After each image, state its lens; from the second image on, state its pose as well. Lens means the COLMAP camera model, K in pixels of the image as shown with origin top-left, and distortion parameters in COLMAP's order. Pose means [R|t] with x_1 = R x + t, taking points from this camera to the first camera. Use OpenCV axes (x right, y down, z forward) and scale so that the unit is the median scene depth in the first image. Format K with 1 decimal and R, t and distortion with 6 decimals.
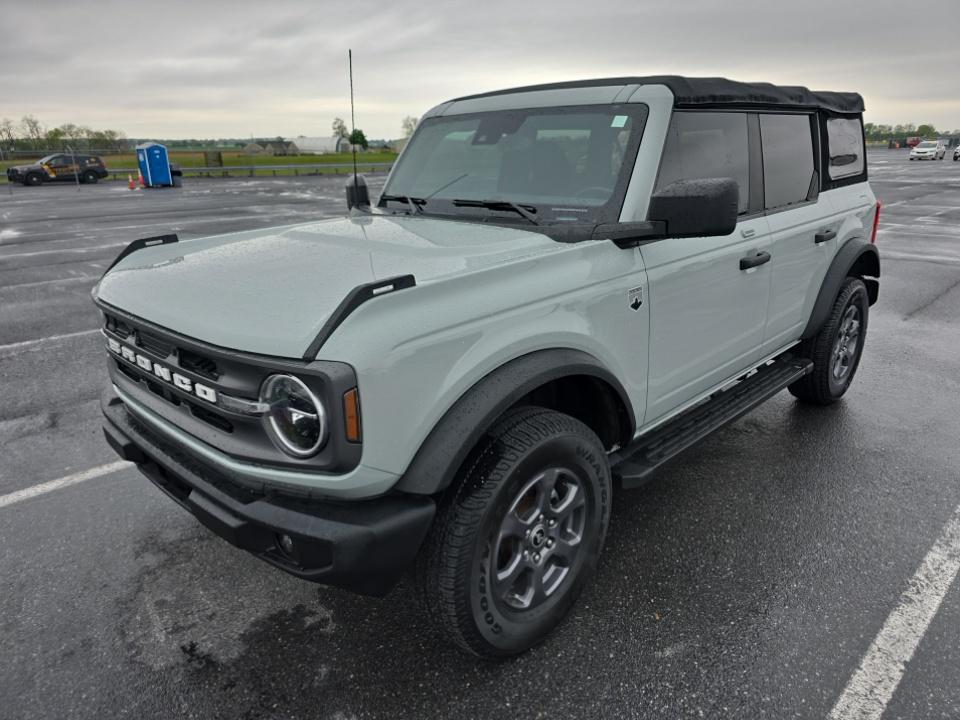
lens RADIAL K [[647.0, 0, 475.0], [0, 647.0, 377.6], [0, 0, 1]] dist [0.055259, -0.047221]
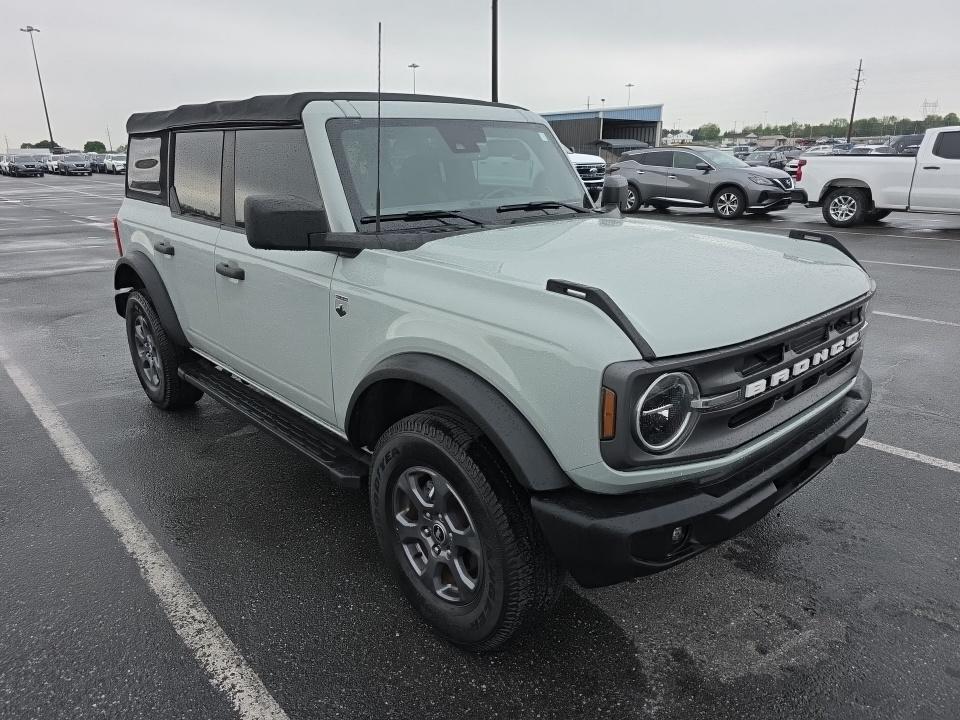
lens RADIAL K [[647.0, 0, 475.0], [0, 647.0, 377.6], [0, 0, 1]] dist [0.055259, -0.047221]
pose [[0.052271, -0.302315, 0.951774, -1.245023], [0.336882, 0.902547, 0.268178, -0.367276], [-0.940095, 0.306618, 0.149021, 1.124034]]
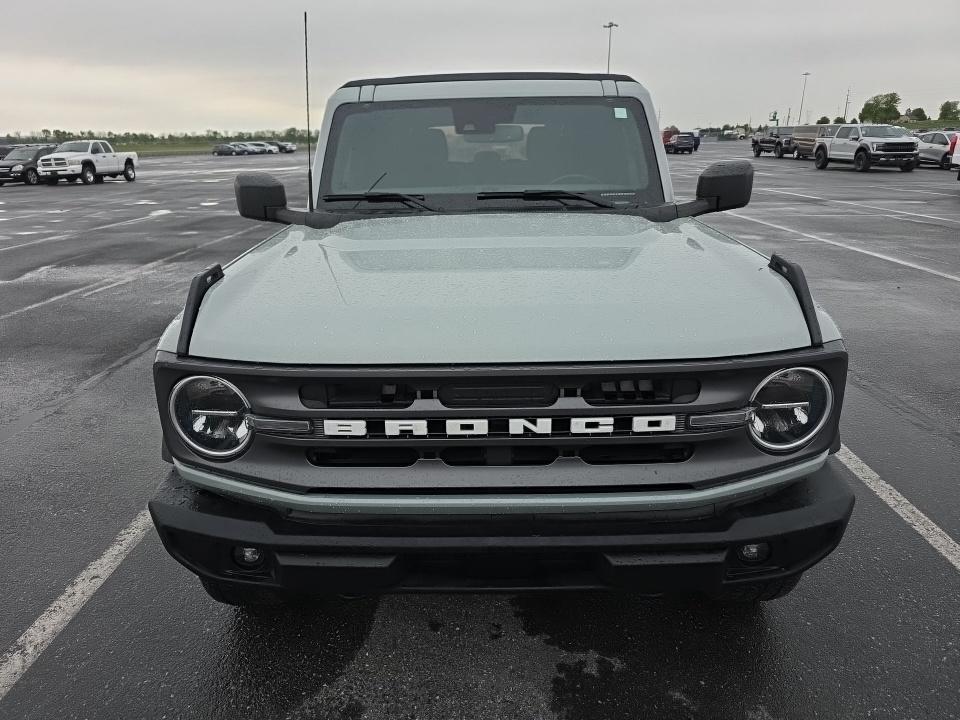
lens RADIAL K [[647.0, 0, 475.0], [0, 647.0, 377.6], [0, 0, 1]] dist [0.055259, -0.047221]
pose [[0.723215, -0.226068, 0.652575, -0.810774], [0.227716, 0.970123, 0.083709, -0.112986], [-0.652002, 0.088062, 0.753086, 0.386706]]
